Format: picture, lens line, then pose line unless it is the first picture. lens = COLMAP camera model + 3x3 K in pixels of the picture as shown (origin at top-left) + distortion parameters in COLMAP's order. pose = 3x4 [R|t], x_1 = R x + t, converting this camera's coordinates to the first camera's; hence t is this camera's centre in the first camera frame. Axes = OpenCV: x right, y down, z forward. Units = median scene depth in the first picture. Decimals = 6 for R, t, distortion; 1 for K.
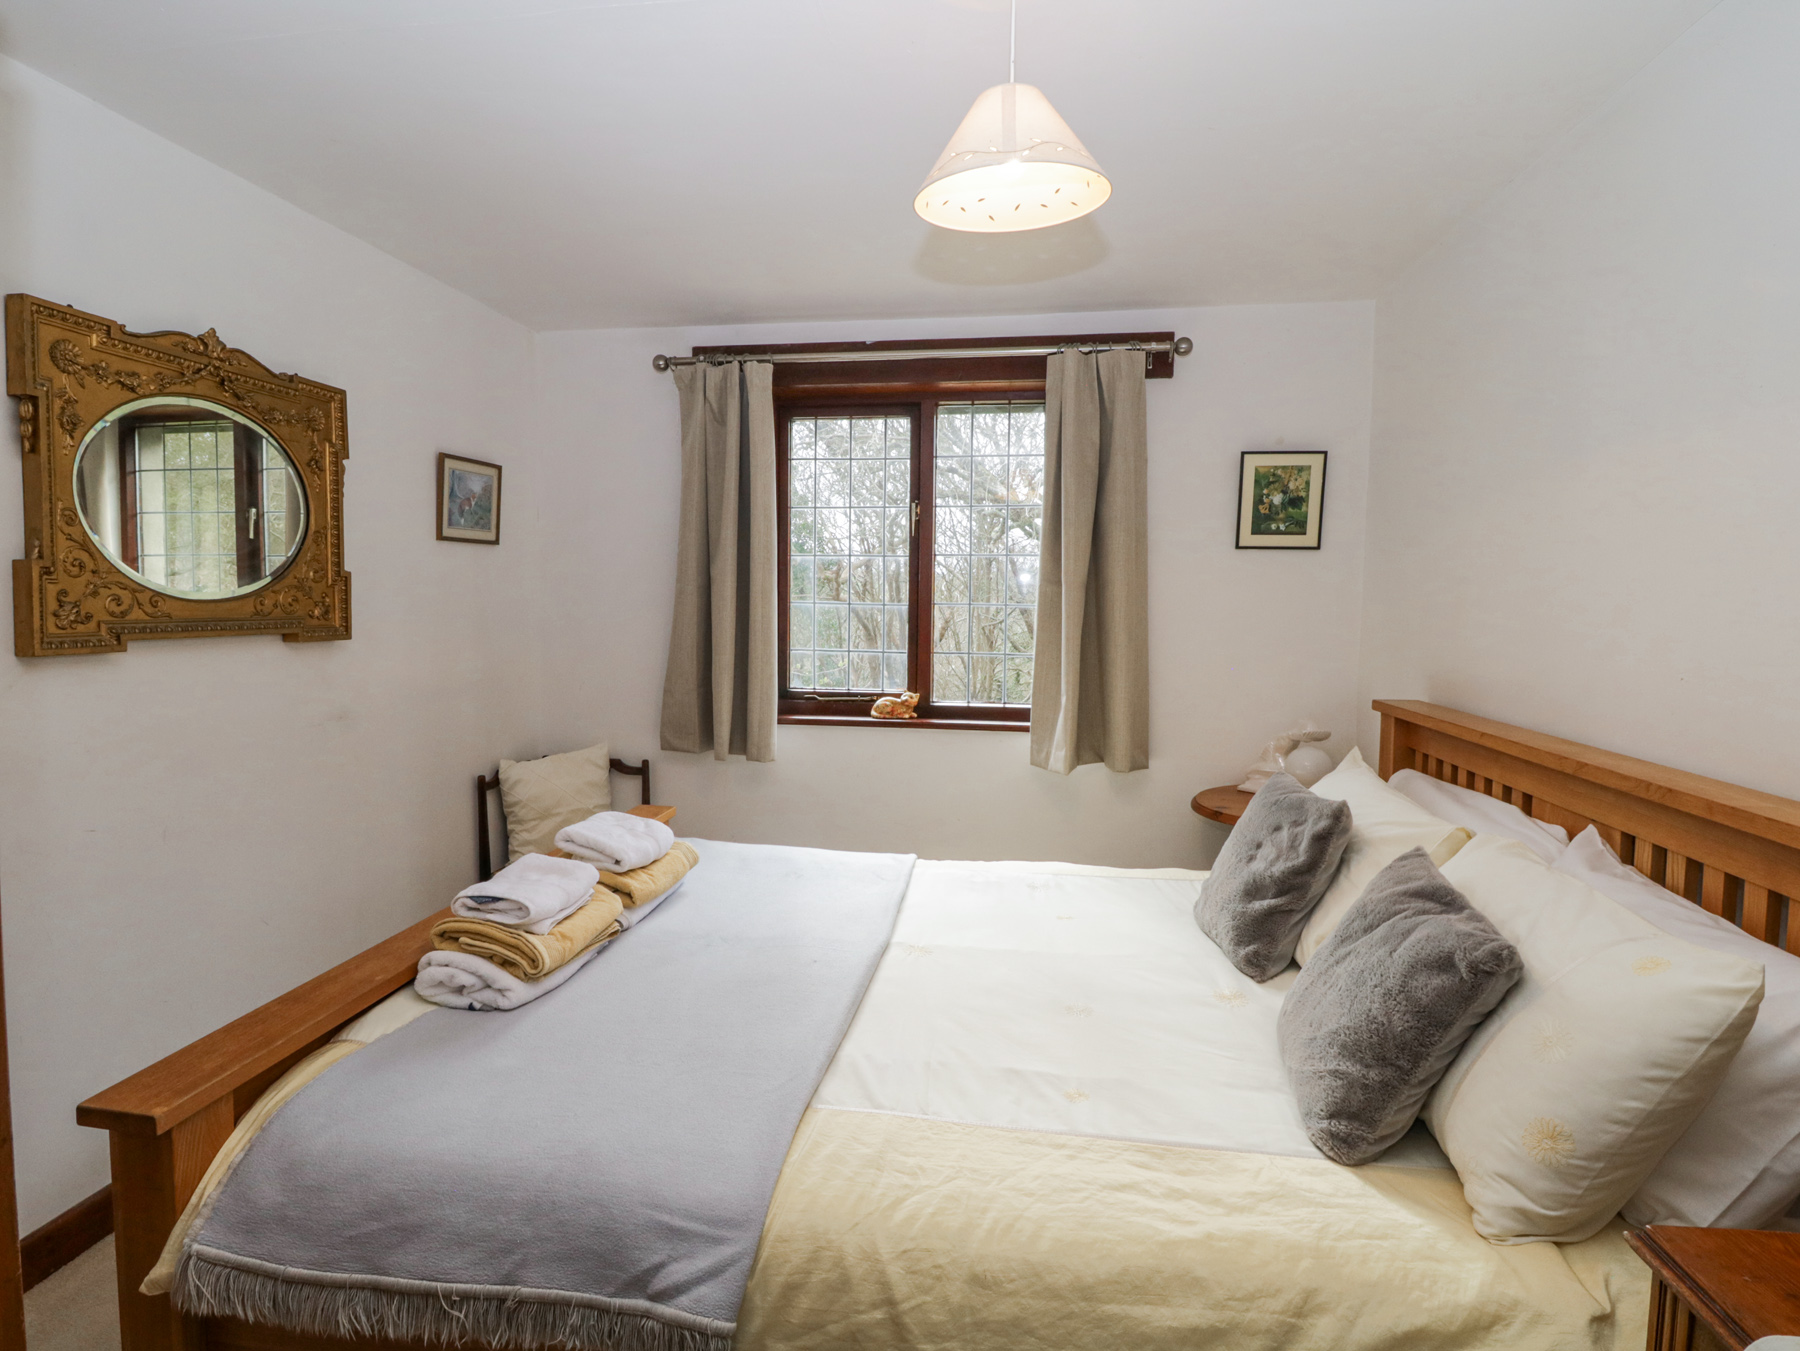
lens RADIAL K [[932.5, 0, 890.9], [0, 932.5, 642.8], [0, 0, 1]] dist [-0.015746, -0.000307]
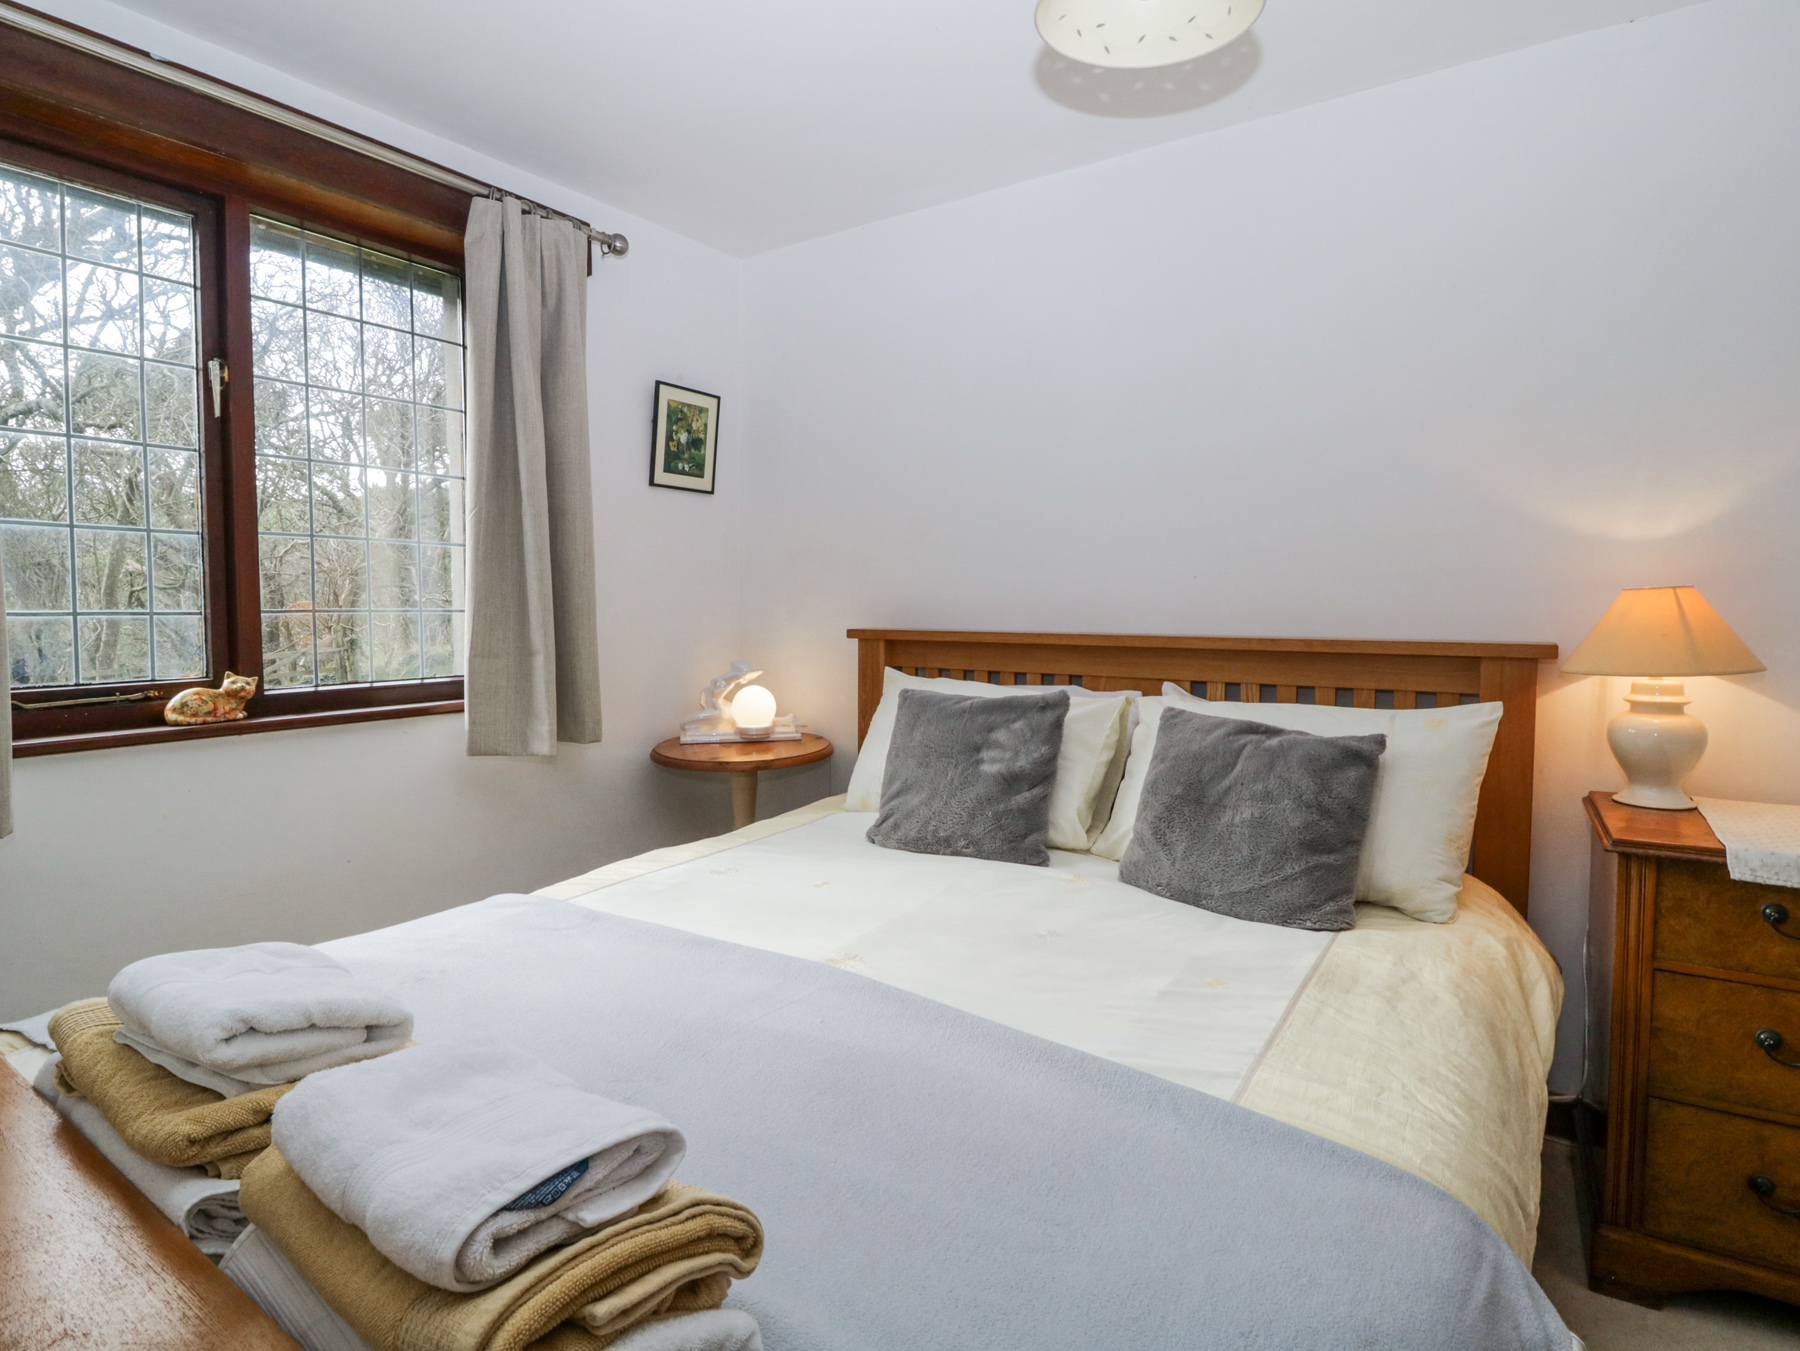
lens RADIAL K [[932.5, 0, 890.9], [0, 932.5, 642.8], [0, 0, 1]] dist [-0.015746, -0.000307]
pose [[0.441272, -0.051433, 0.895898, -0.363954], [0.050901, 0.998183, 0.032234, 0.037059], [-0.895928, 0.031378, 0.443089, 0.388488]]
